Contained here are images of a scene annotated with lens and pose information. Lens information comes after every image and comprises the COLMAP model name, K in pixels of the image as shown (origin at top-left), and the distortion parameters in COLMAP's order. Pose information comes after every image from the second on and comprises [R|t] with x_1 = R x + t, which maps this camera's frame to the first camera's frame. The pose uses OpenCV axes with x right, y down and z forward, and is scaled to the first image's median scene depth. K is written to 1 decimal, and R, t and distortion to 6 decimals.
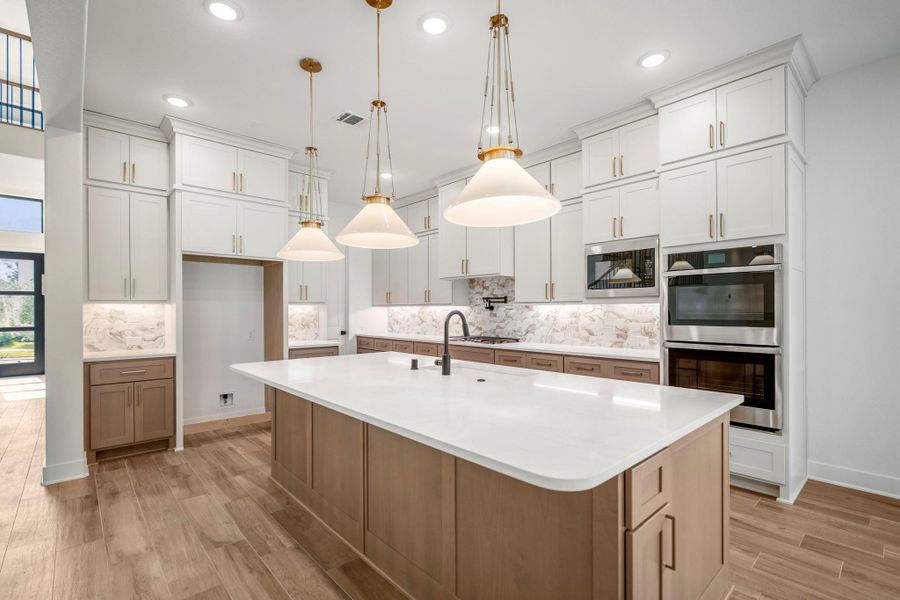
lens RADIAL K [[416.1, 0, 447.9], [0, 416.1, 308.5], [0, 0, 1]] dist [-0.013930, 0.000908]
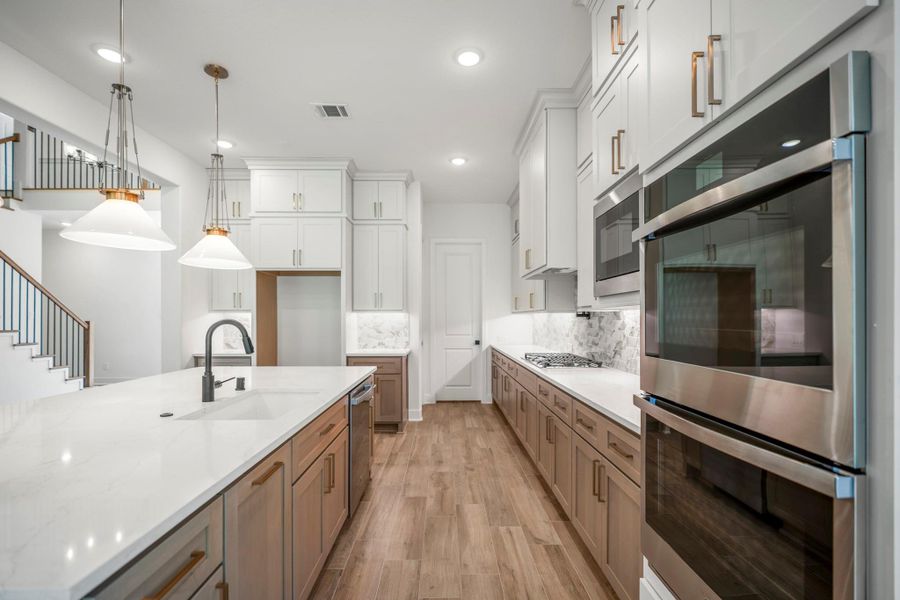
lens RADIAL K [[416.0, 0, 451.2], [0, 416.0, 282.8], [0, 0, 1]] dist [0.007034, 0.000080]
pose [[0.754359, -0.052634, -0.654348, 0.473677], [-0.001364, 0.996653, -0.081741, 0.002727], [0.656460, 0.062554, 0.751763, 0.398021]]
